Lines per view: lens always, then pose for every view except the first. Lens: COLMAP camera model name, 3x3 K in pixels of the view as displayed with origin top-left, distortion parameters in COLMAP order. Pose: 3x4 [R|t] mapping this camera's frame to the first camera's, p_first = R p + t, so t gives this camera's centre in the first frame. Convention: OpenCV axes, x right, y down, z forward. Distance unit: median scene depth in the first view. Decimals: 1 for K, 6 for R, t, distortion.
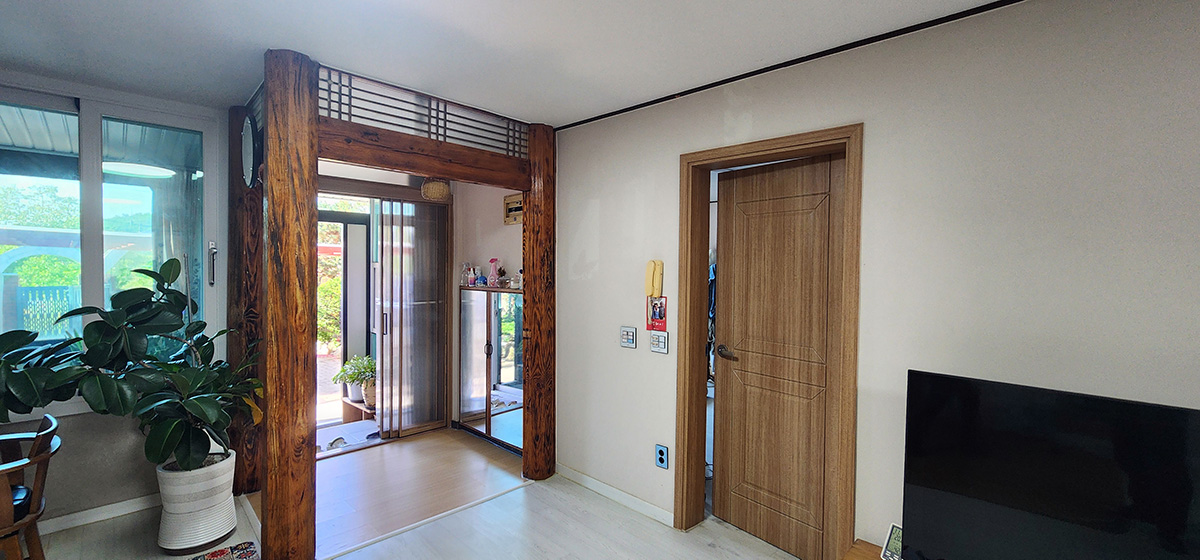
lens RADIAL K [[478.6, 0, 639.5], [0, 478.6, 278.0], [0, 0, 1]] dist [-0.031137, -0.000467]
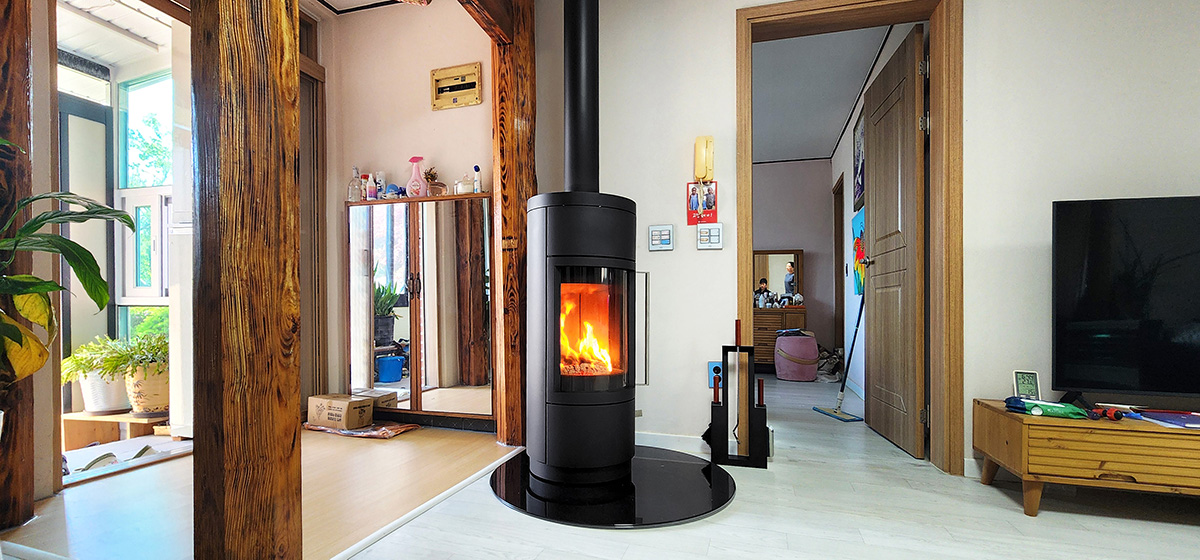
lens RADIAL K [[521.4, 0, 590.8], [0, 521.4, 311.2], [0, 0, 1]] dist [0.007114, -0.000882]
pose [[0.913810, -0.006244, 0.406094, -0.444025], [0.016750, 0.999610, -0.022323, 0.241585], [-0.405796, 0.027201, 0.913559, 0.225936]]
